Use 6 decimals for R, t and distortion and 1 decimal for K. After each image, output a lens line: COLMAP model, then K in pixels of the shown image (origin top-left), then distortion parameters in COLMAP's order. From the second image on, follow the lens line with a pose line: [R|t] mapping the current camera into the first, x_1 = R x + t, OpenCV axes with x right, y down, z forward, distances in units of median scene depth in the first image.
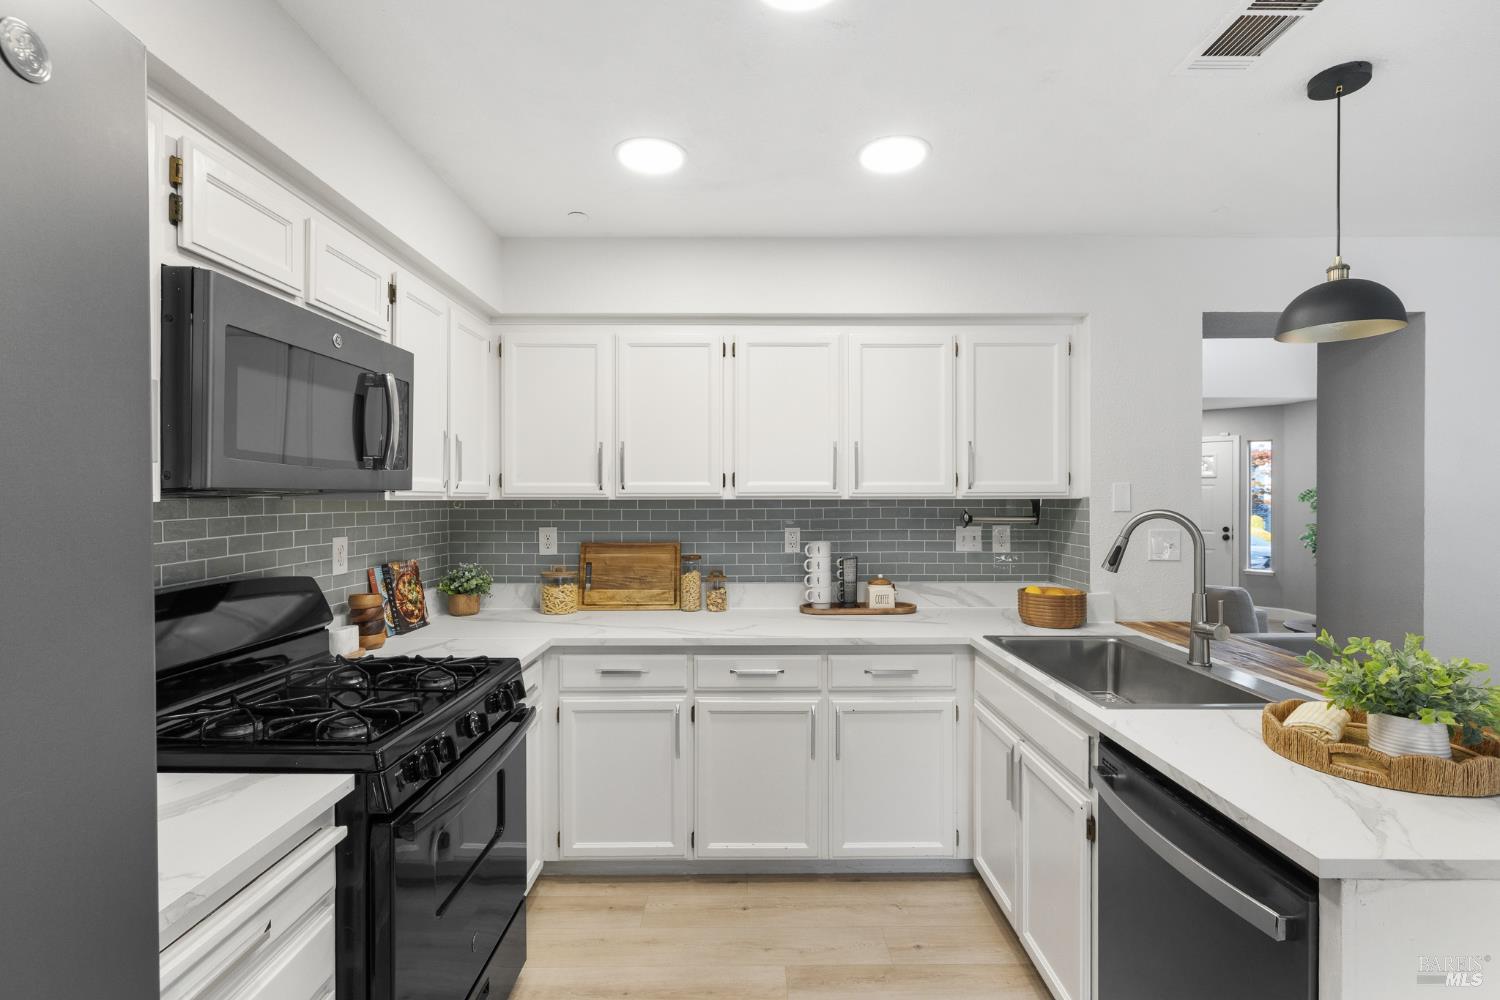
lens RADIAL K [[688.5, 0, 750.2], [0, 688.5, 500.9], [0, 0, 1]] dist [-0.002249, -0.000281]
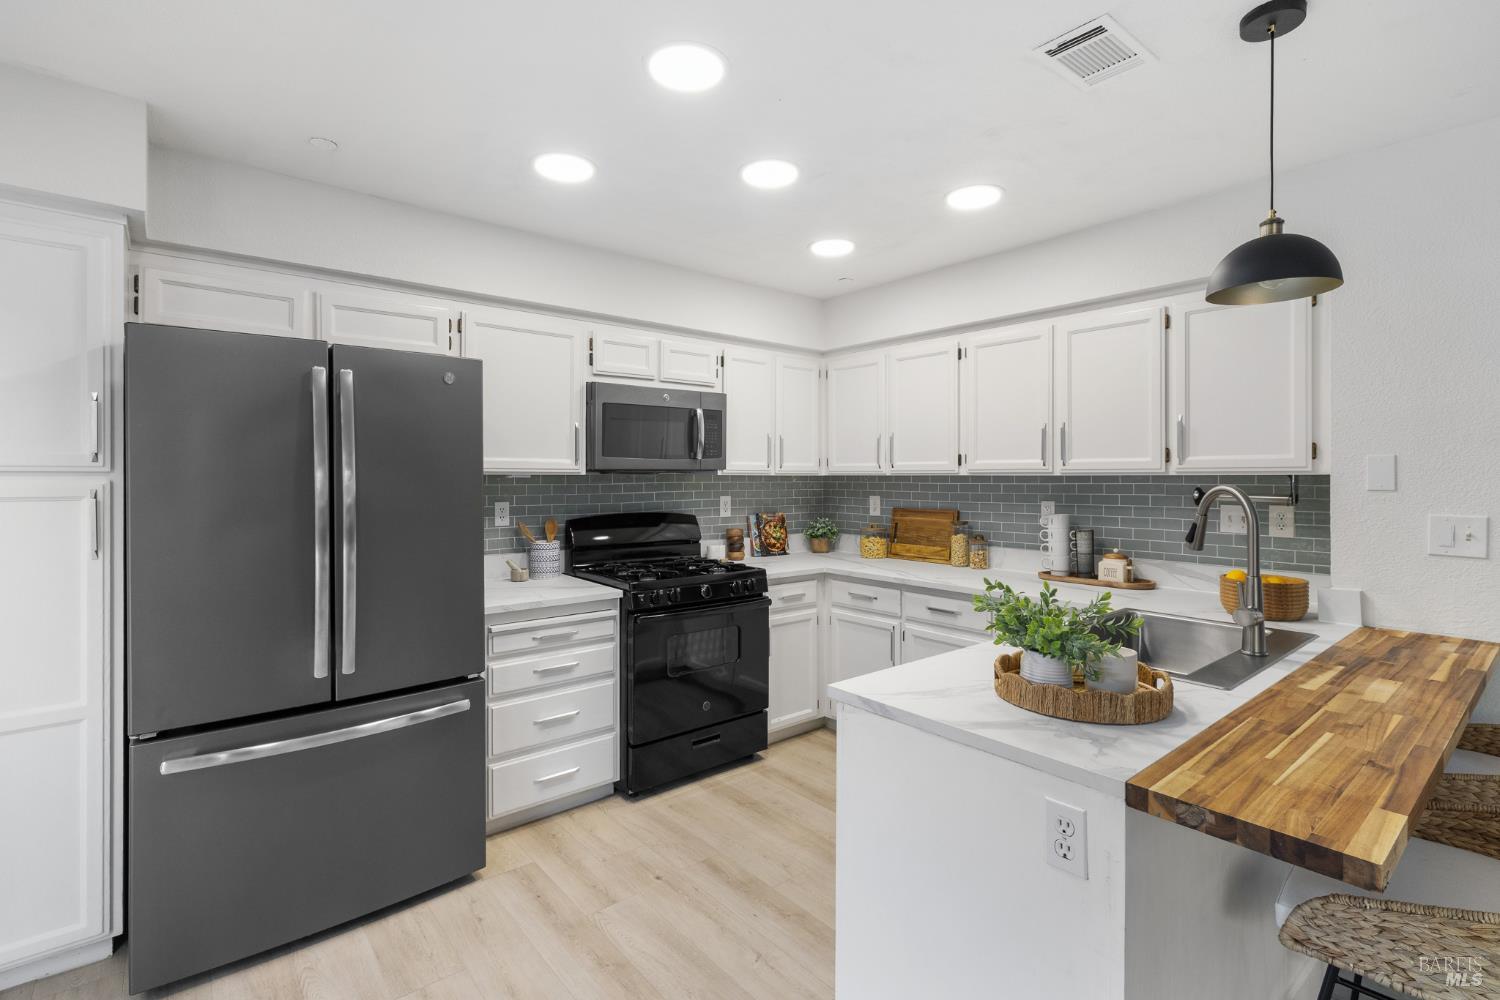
lens RADIAL K [[688.5, 0, 746.8], [0, 688.5, 485.0], [0, 0, 1]] dist [-0.002249, -0.000281]
pose [[0.638227, 0.011997, -0.769755, 0.669269], [-0.004725, 0.999921, 0.011666, 0.002623], [0.769834, -0.003809, 0.638233, -0.079354]]
